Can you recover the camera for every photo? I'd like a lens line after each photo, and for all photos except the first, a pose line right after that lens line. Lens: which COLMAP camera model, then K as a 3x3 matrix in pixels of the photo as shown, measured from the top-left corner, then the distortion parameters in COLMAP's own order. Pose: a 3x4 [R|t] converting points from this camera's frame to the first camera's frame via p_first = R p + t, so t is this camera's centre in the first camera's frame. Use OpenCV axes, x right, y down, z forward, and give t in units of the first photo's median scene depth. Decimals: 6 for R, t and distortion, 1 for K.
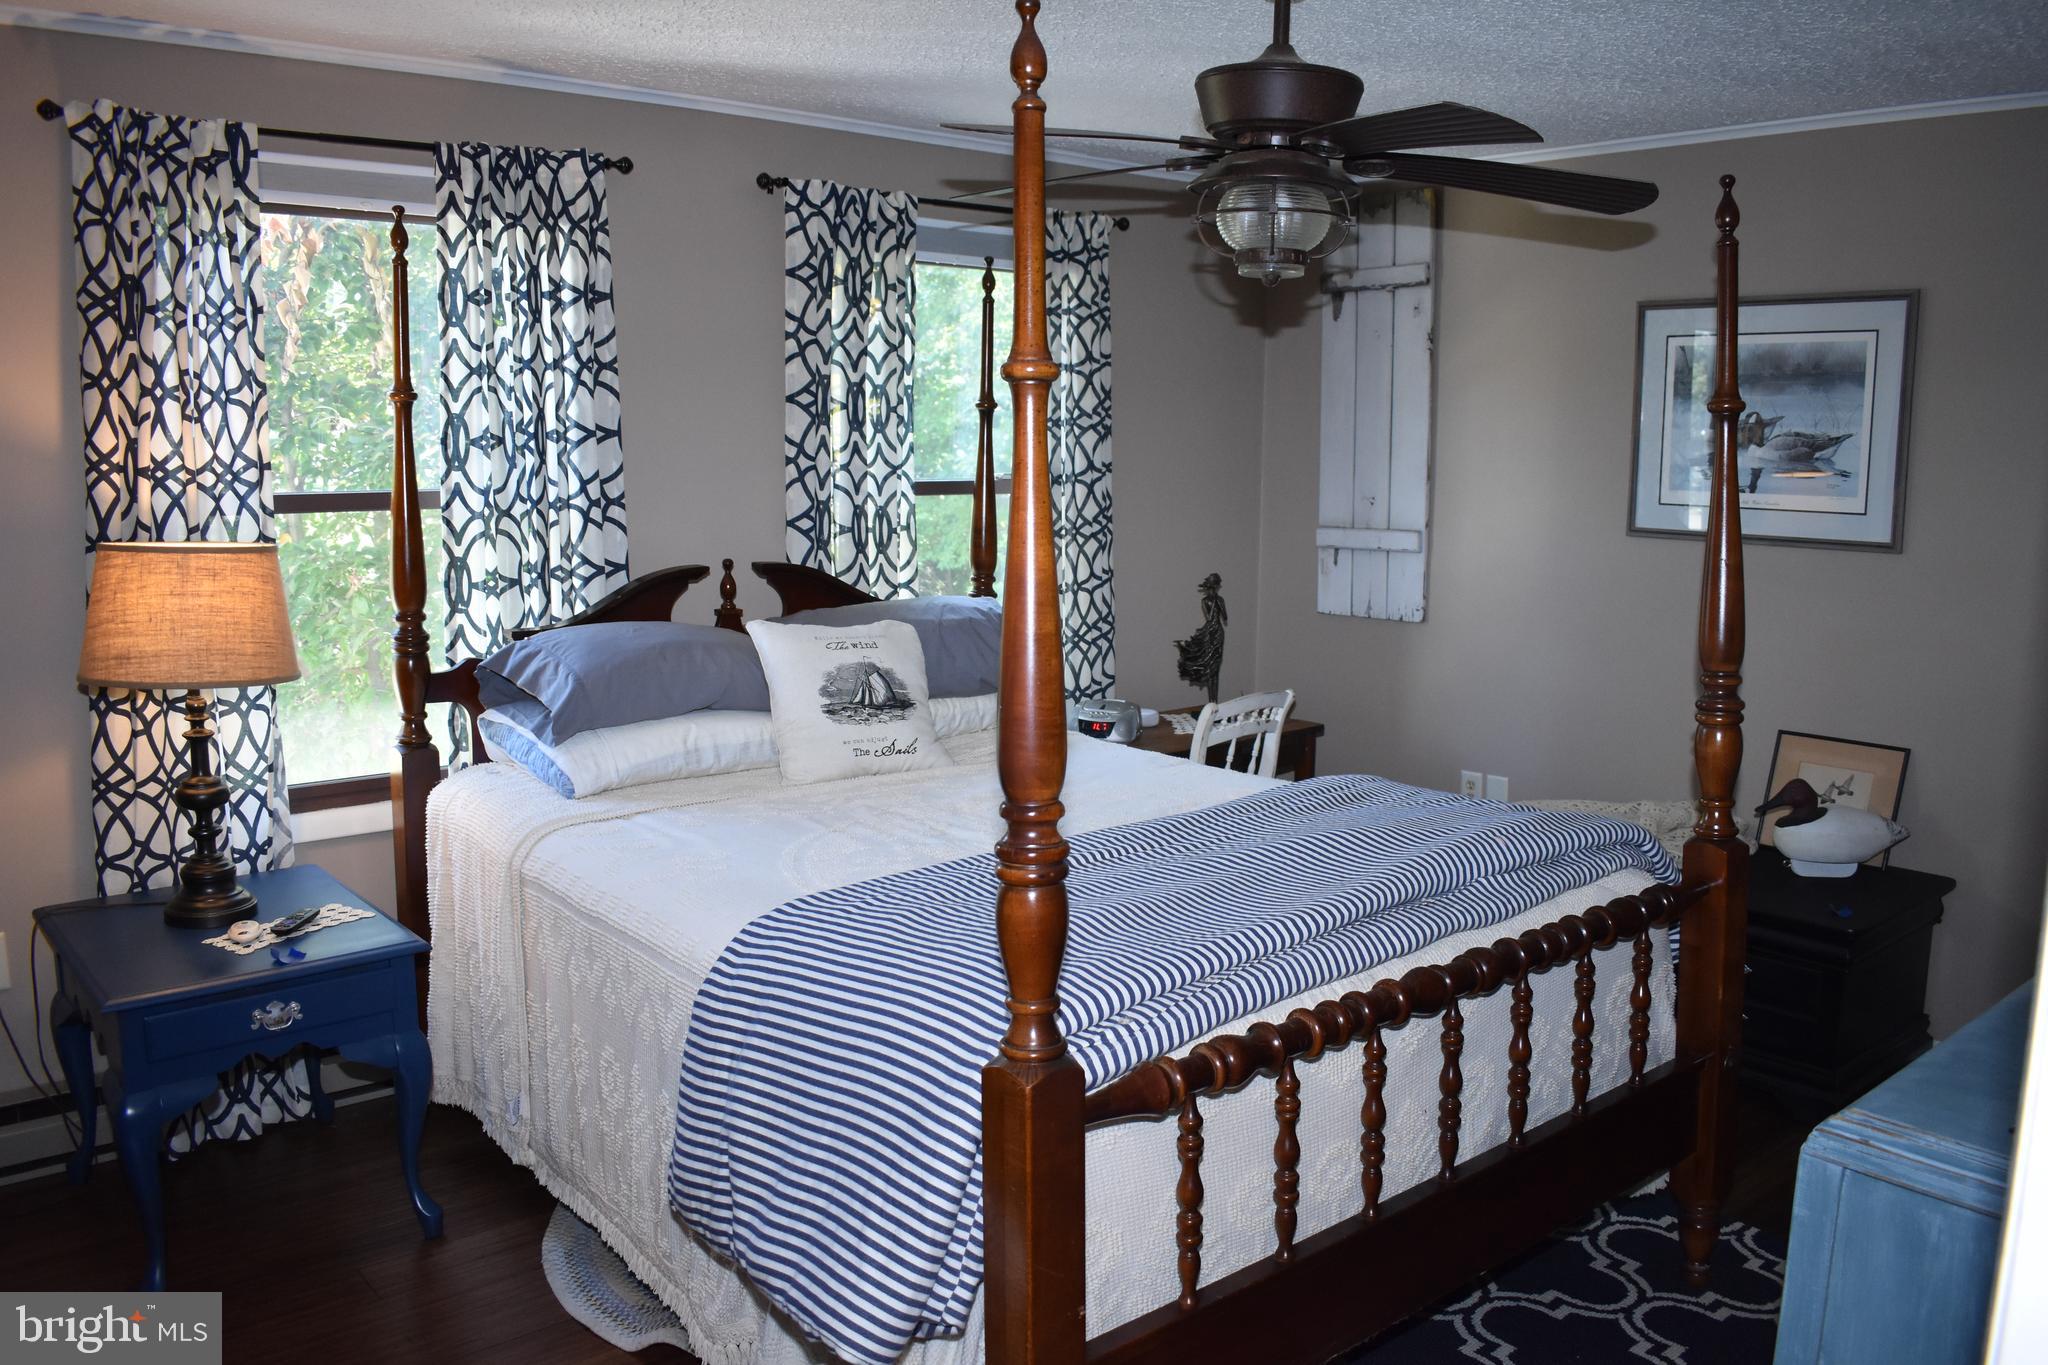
lens RADIAL K [[1598.3, 0, 1036.9], [0, 1598.3, 689.1], [0, 0, 1]] dist [-0.095414, 0.016992]
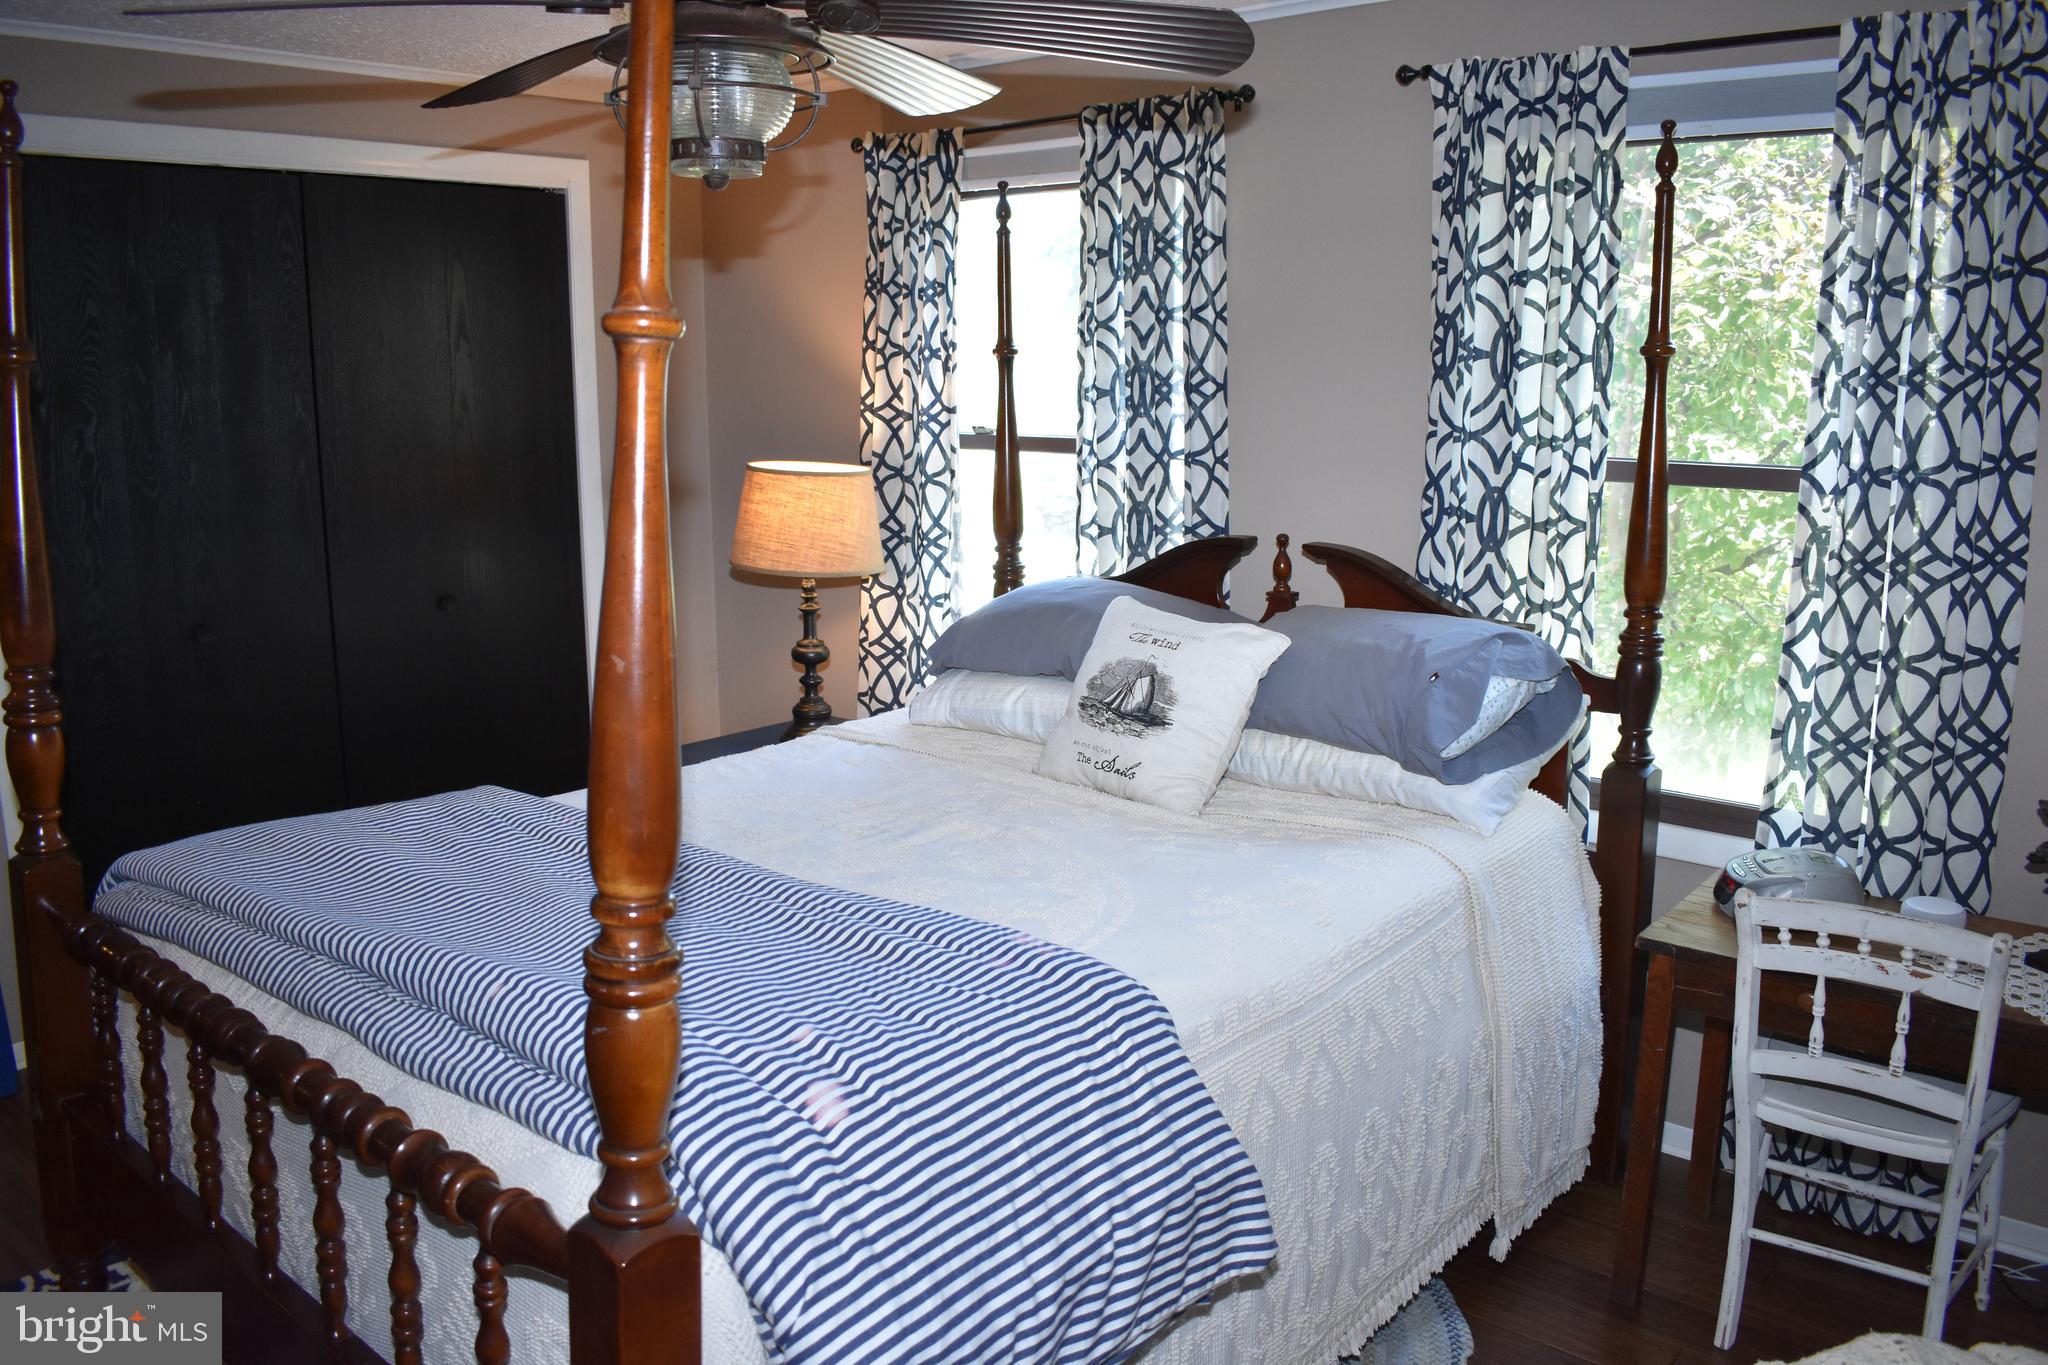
lens RADIAL K [[1598.3, 0, 1036.9], [0, 1598.3, 689.1], [0, 0, 1]] dist [-0.095414, 0.016992]
pose [[0.156877, 0.192619, -0.968652, 0.654986], [-0.149529, 0.974122, 0.169490, -0.129352], [0.976233, 0.118252, 0.181620, 0.735657]]
